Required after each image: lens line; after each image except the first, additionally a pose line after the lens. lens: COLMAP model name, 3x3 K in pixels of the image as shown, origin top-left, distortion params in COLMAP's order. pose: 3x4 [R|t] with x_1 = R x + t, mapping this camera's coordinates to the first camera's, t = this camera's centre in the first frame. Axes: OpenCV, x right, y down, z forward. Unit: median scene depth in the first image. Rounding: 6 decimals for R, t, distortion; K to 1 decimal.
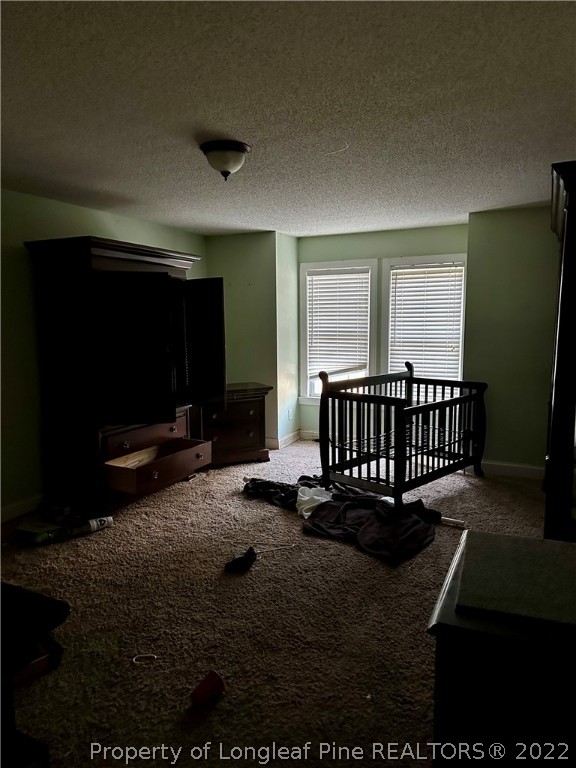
lens RADIAL K [[534.7, 0, 289.3], [0, 534.7, 387.7], [0, 0, 1]] dist [0.054653, -0.061957]
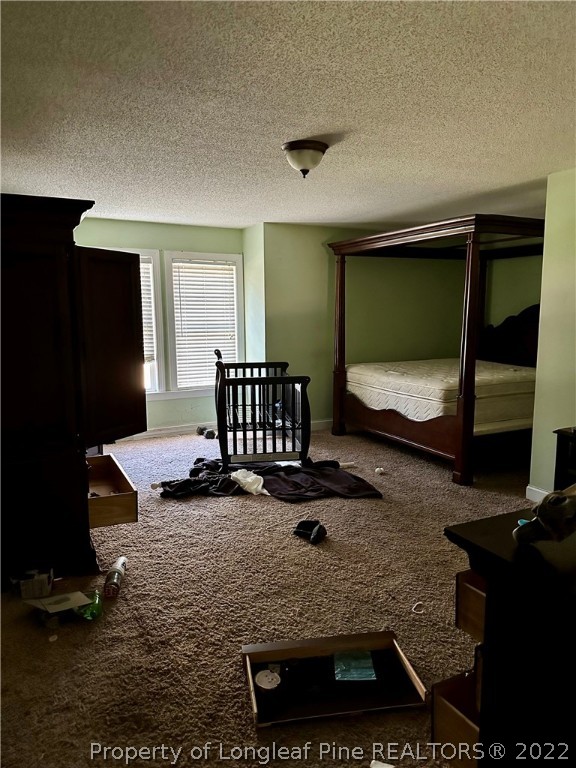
lens RADIAL K [[534.7, 0, 292.0], [0, 534.7, 383.0], [0, 0, 1]] dist [0.054653, -0.061957]
pose [[0.594370, -0.103766, 0.797469, -0.873712], [0.100089, 0.993475, 0.054672, -0.038010], [-0.797939, 0.047322, 0.600878, 0.344008]]
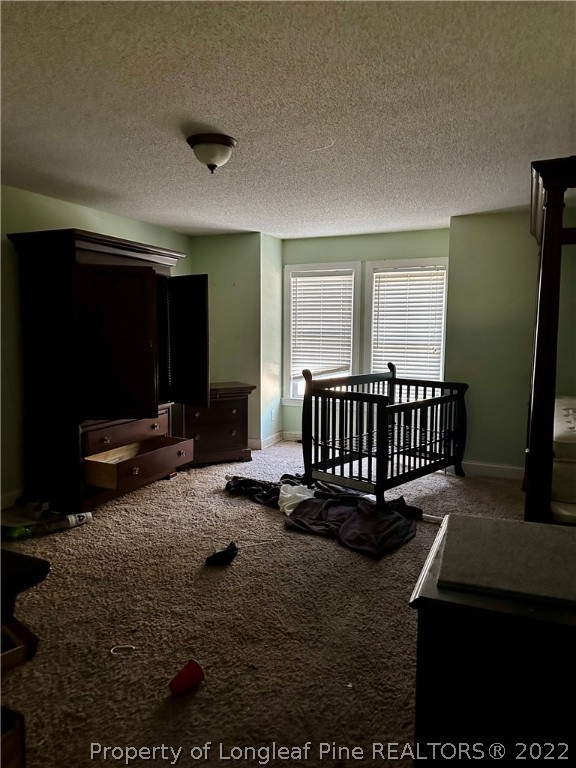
lens RADIAL K [[534.7, 0, 286.8], [0, 534.7, 382.5], [0, 0, 1]] dist [0.054653, -0.061957]
pose [[0.999549, 0.011194, 0.027882, -0.001574], [-0.010478, 0.999615, -0.025689, 0.025818], [-0.028159, 0.025385, 0.999281, -0.001300]]
